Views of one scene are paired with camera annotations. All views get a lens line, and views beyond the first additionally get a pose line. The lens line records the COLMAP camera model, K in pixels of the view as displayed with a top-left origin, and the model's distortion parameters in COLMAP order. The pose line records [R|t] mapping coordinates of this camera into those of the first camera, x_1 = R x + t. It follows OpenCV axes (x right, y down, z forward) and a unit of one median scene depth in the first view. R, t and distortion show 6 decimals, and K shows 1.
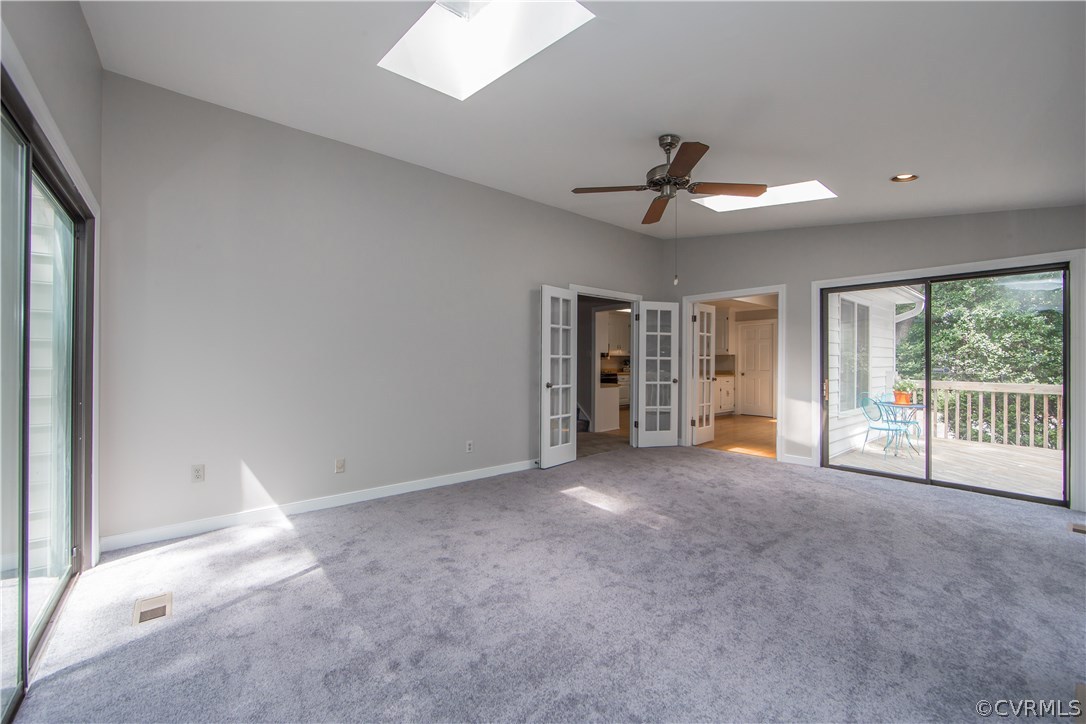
lens RADIAL K [[435.9, 0, 543.0], [0, 435.9, 362.0], [0, 0, 1]] dist [-0.000735, -0.000134]
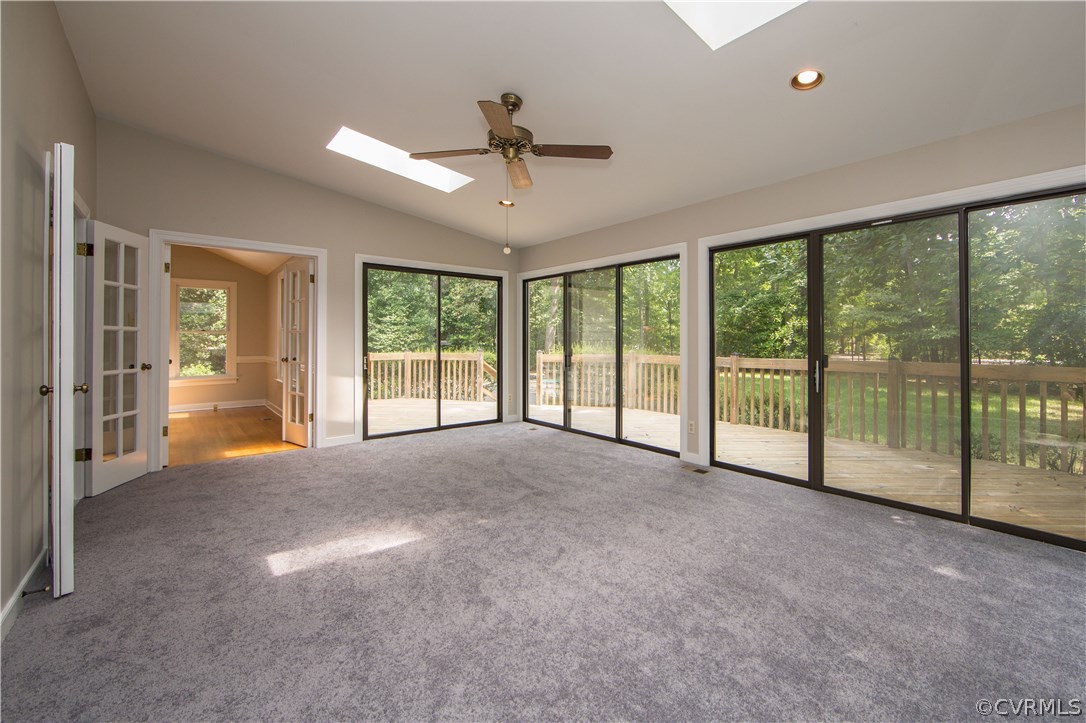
lens RADIAL K [[494.9, 0, 543.5], [0, 494.9, 339.5], [0, 0, 1]] dist [-0.000392, -0.000108]
pose [[-0.027121, 0.000020, 0.999632, -0.518300], [-0.002211, 0.999998, -0.000080, 0.007829], [-0.999630, -0.002213, -0.027120, 0.626954]]
